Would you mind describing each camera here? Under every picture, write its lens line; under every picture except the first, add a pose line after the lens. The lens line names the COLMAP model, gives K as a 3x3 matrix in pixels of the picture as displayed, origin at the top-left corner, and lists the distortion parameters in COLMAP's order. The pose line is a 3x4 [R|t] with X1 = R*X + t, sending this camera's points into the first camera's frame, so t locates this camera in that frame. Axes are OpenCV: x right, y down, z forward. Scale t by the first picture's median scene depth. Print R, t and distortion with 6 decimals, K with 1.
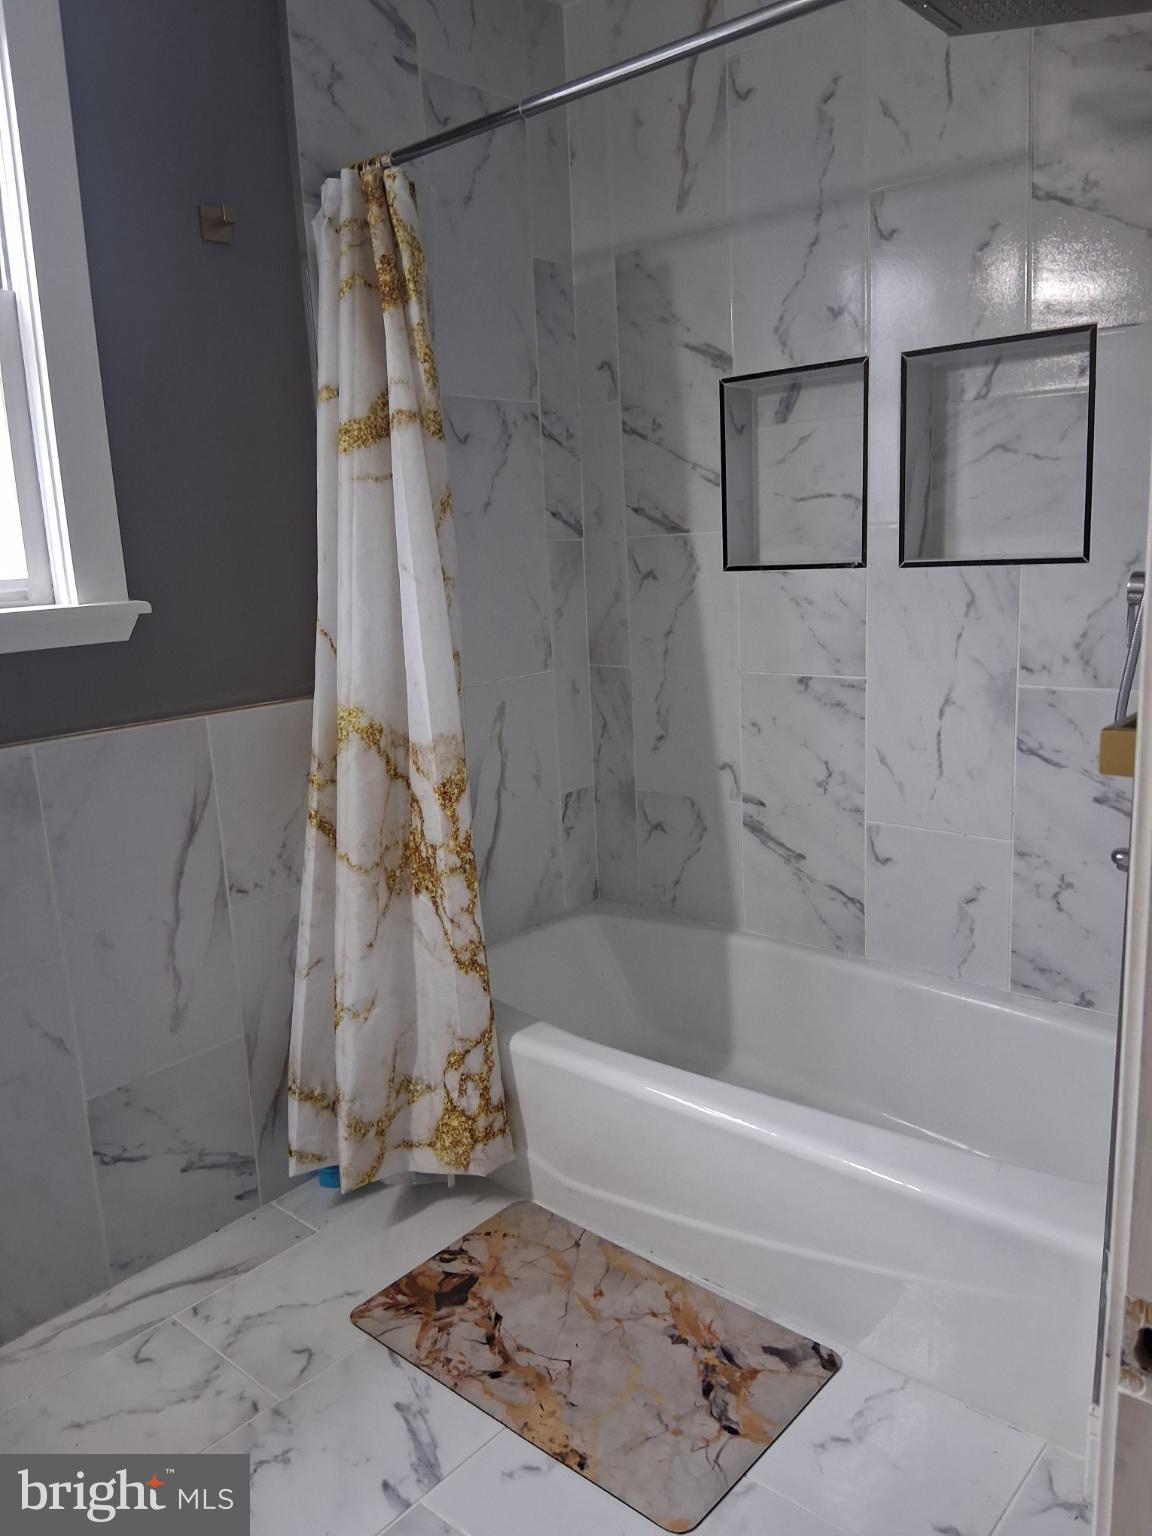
lens RADIAL K [[1143.7, 0, 576.0], [0, 1143.7, 768.0], [0, 0, 1]] dist [0.126433, -0.217561]
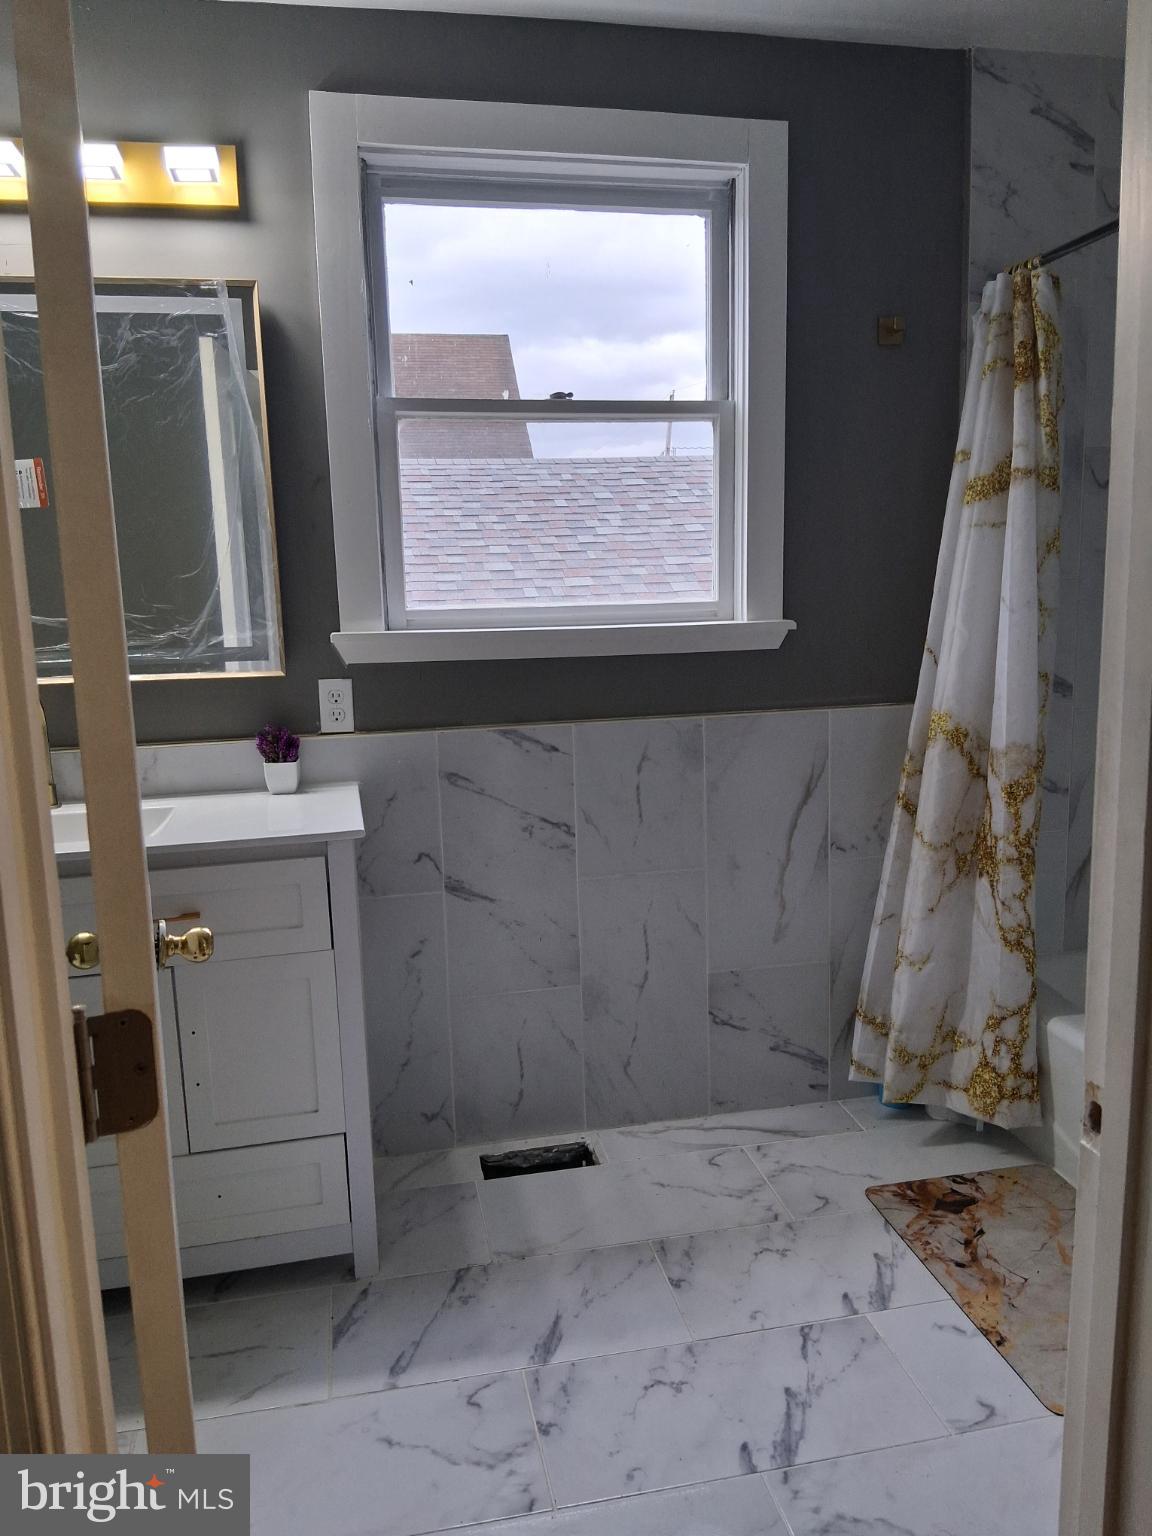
lens RADIAL K [[1143.7, 0, 576.0], [0, 1143.7, 768.0], [0, 0, 1]] dist [0.126433, -0.217561]
pose [[0.794473, 0.121886, -0.594943, 0.230769], [-0.131313, 0.990955, 0.027665, 0.021925], [0.592933, 0.056145, 0.803292, -0.206646]]
